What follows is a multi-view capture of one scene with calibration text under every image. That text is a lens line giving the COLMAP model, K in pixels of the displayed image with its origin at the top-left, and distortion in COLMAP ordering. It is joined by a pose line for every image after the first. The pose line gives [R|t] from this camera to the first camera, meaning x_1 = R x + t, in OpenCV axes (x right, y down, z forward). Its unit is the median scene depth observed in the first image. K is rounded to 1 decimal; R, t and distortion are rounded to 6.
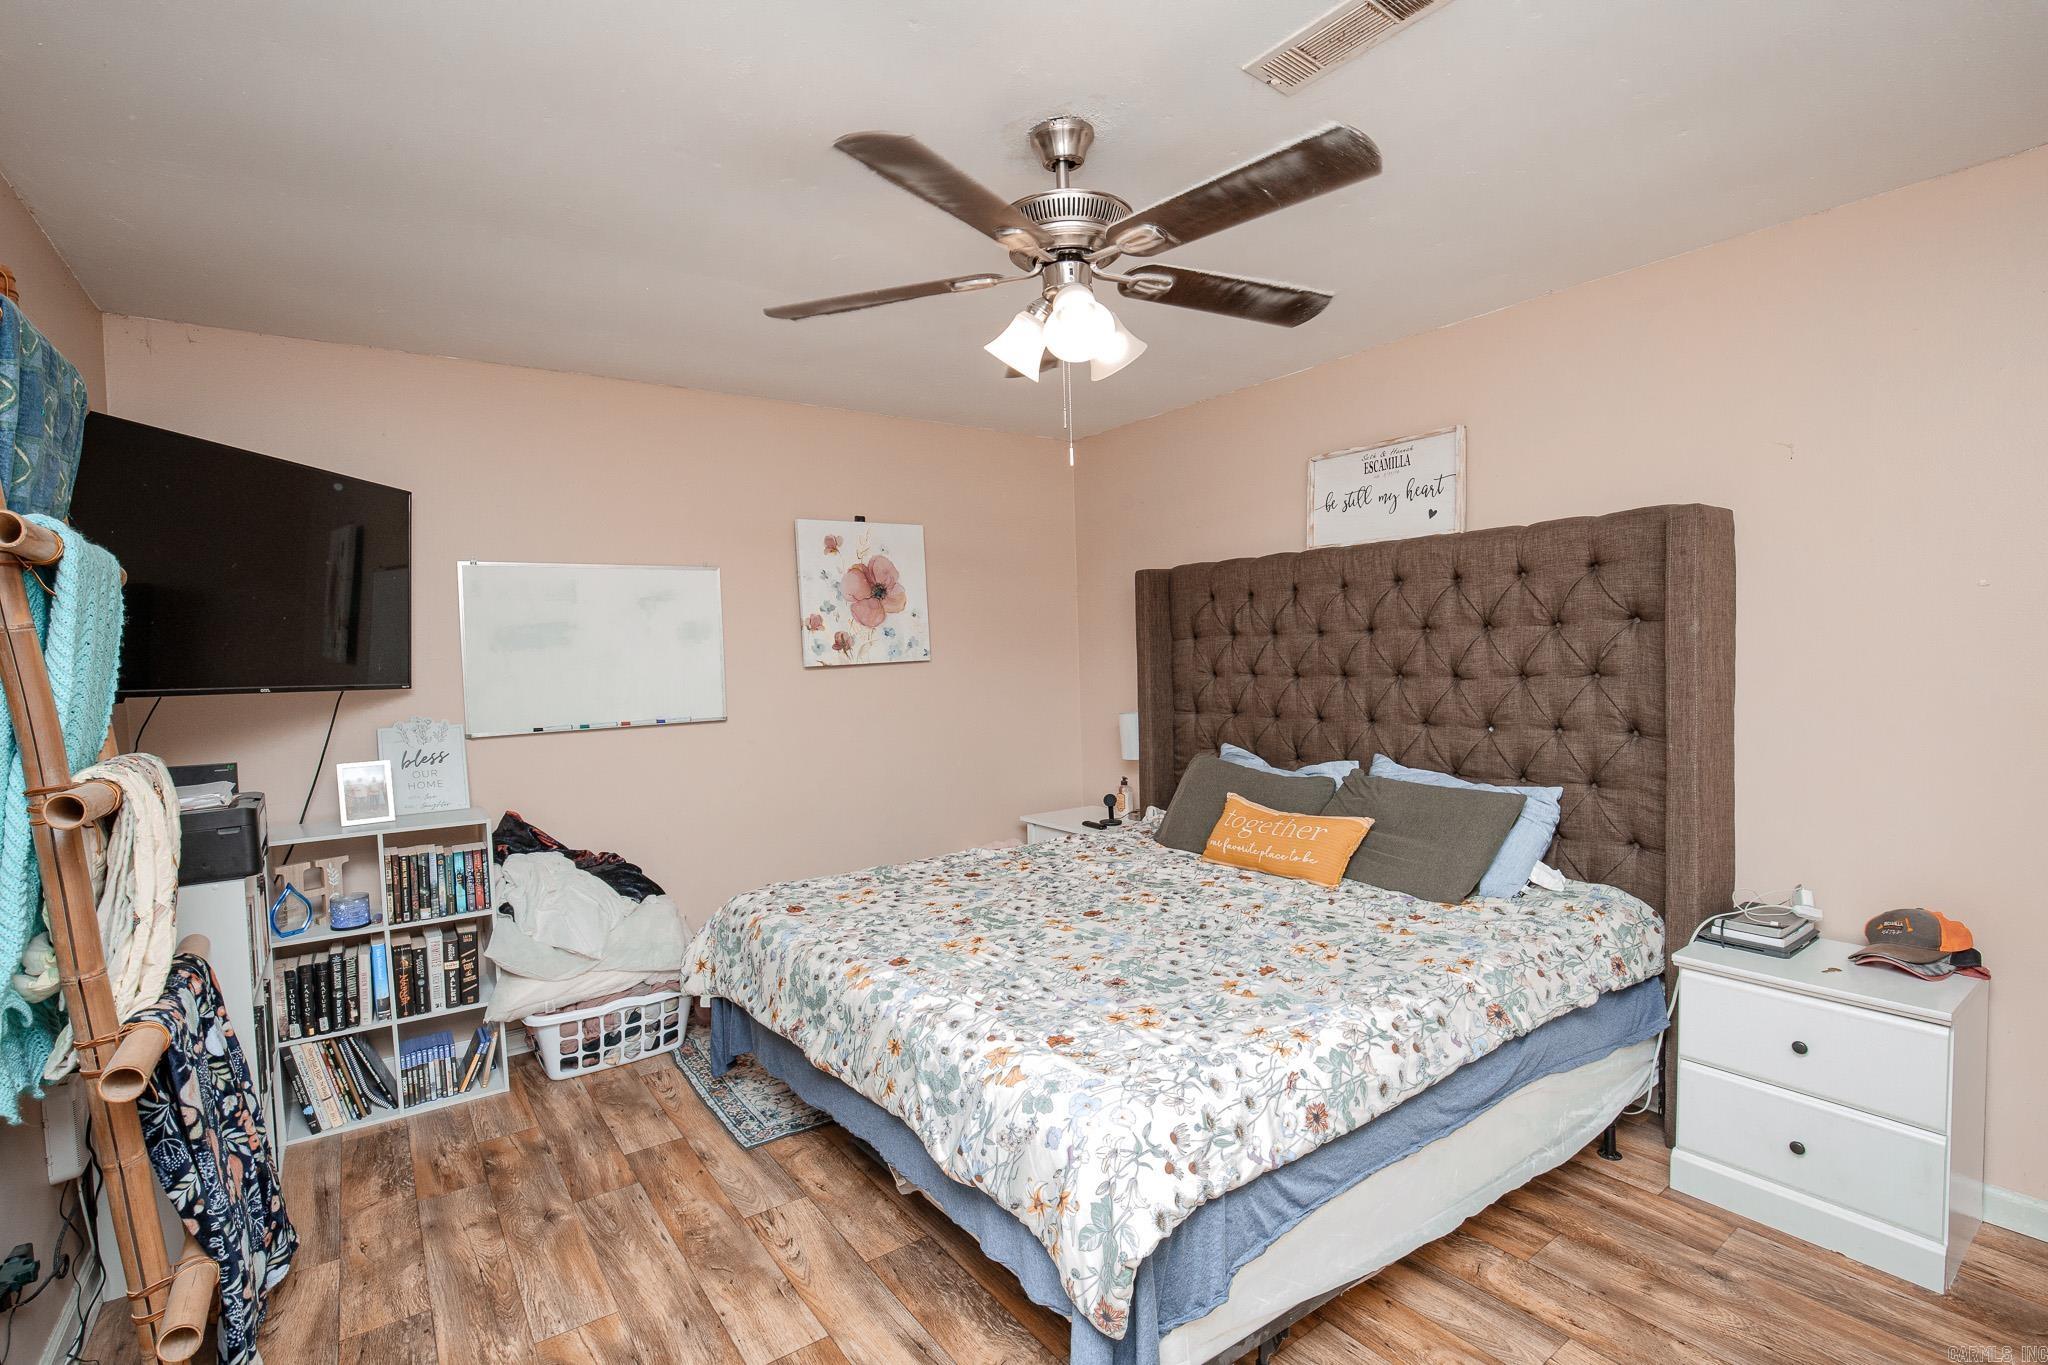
lens RADIAL K [[947.5, 0, 1028.1], [0, 947.5, 688.2], [0, 0, 1]] dist [-0.030521, 0.006221]
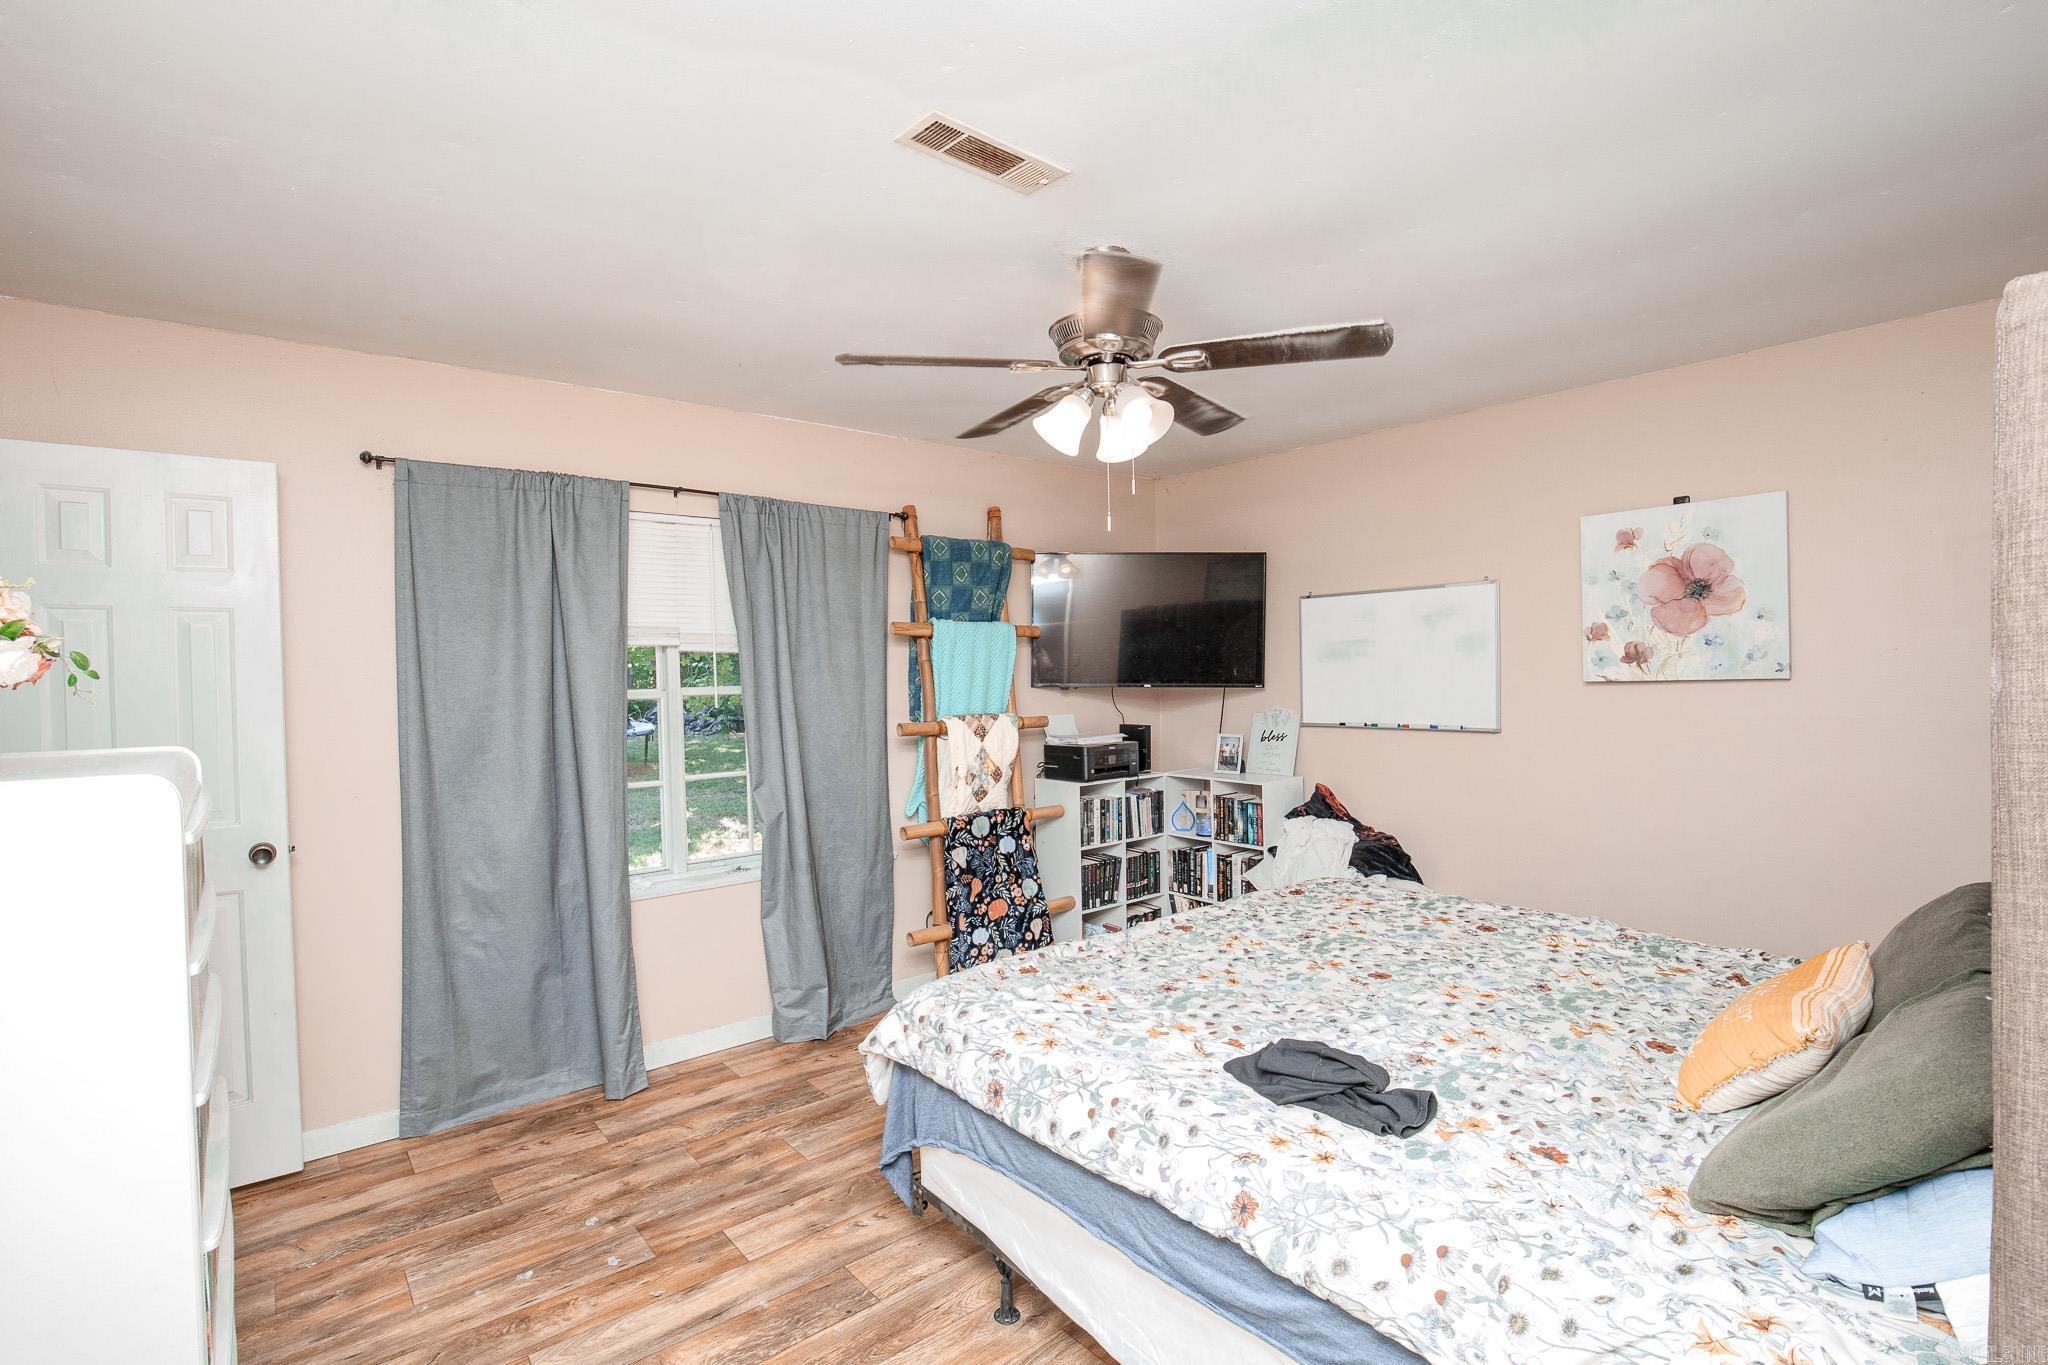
lens RADIAL K [[947.5, 0, 985.6], [0, 947.5, 676.8], [0, 0, 1]] dist [-0.030521, 0.006221]
pose [[0.045061, 0.032872, -0.998443, 0.769174], [-0.022387, 0.999241, 0.031888, -0.052518], [0.998733, 0.020915, 0.045763, 0.483245]]
